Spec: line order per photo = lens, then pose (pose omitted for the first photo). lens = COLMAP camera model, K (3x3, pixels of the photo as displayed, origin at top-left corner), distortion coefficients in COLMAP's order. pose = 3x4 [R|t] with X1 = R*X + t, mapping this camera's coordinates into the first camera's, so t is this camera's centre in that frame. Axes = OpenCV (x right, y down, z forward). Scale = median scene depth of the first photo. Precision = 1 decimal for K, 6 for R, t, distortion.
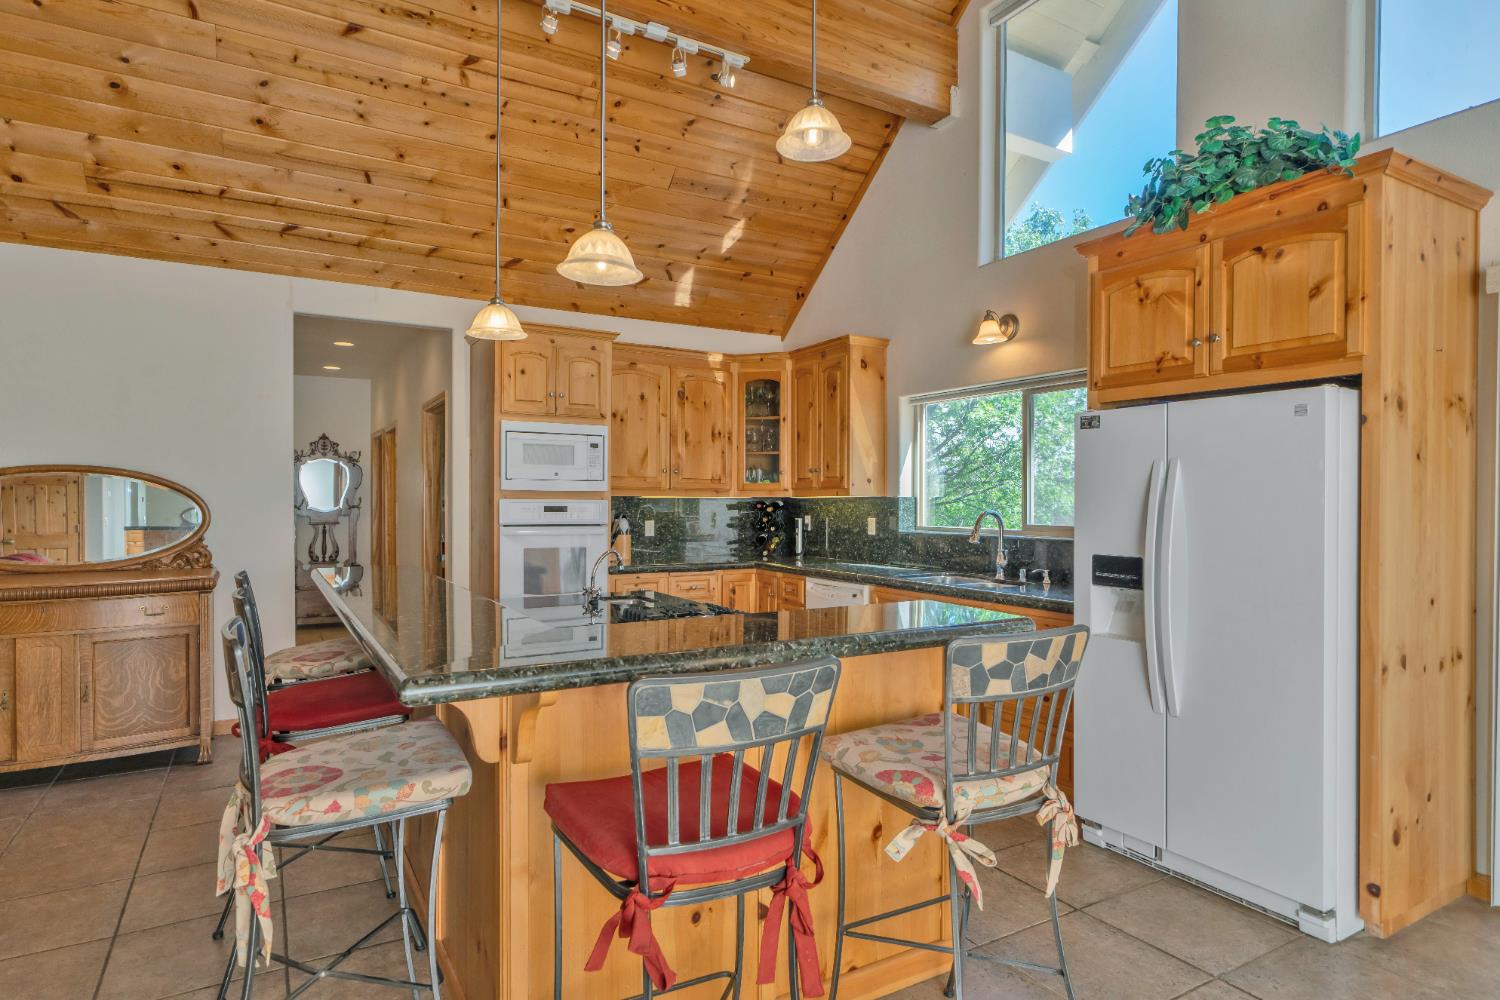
lens RADIAL K [[823.5, 0, 732.9], [0, 823.5, 509.2], [0, 0, 1]] dist [0.003234, -0.000459]
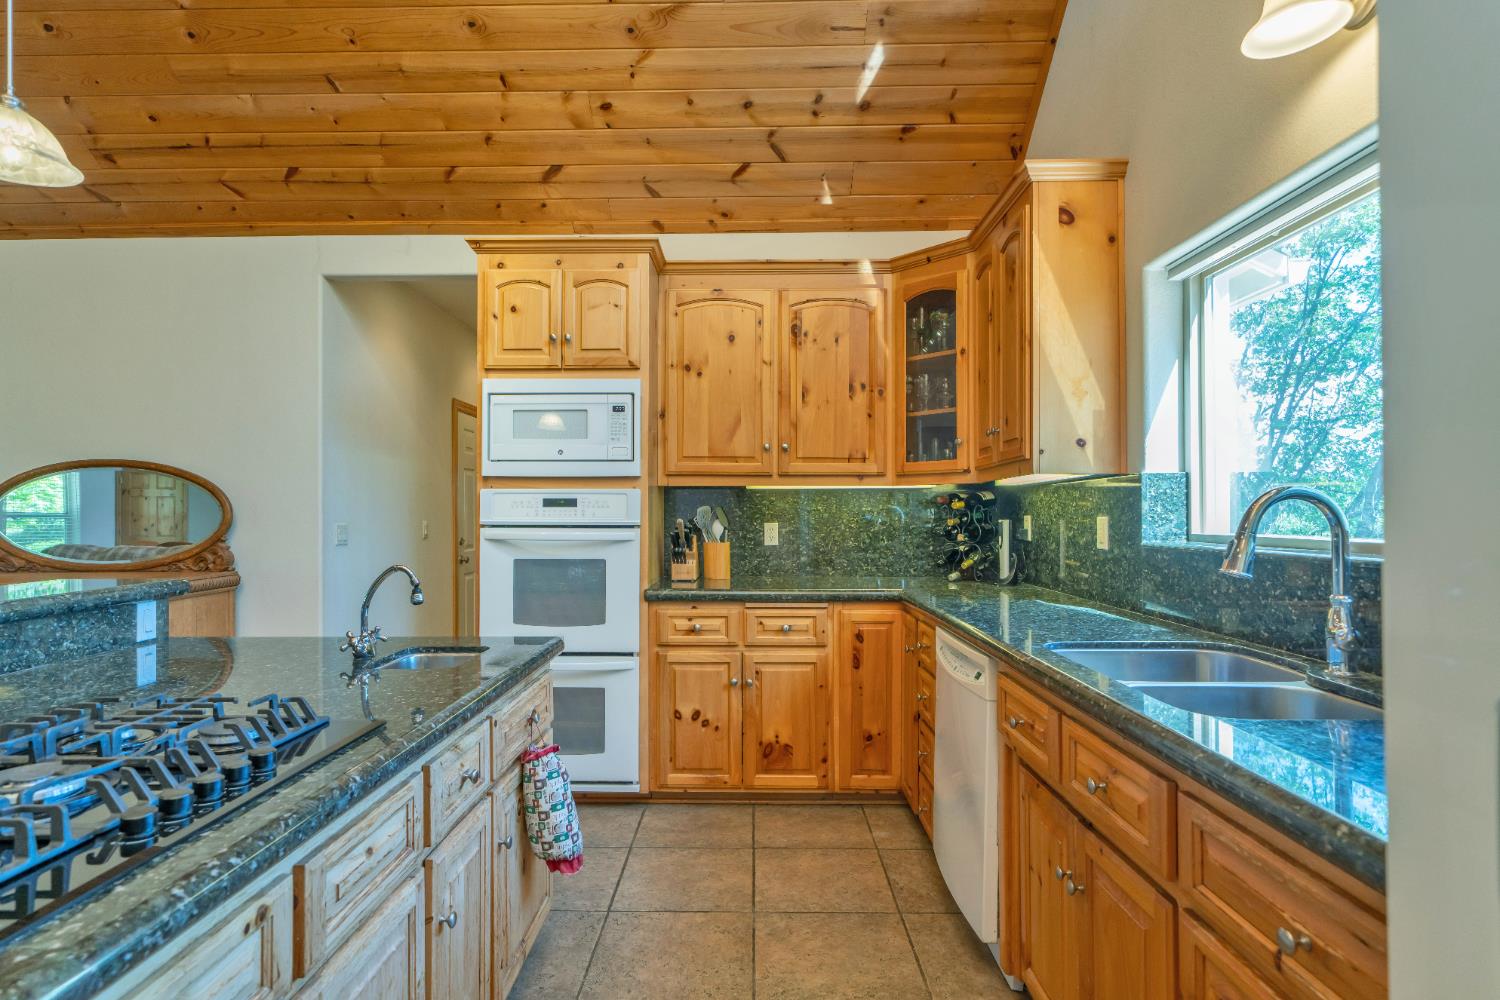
lens RADIAL K [[786.1, 0, 738.8], [0, 786.1, 507.1], [0, 0, 1]] dist [0.003711, -0.000399]
pose [[0.858443, -0.008880, -0.512833, 0.276438], [-0.000190, 0.999845, -0.017632, 0.016319], [0.512909, 0.015233, 0.858308, 0.562192]]
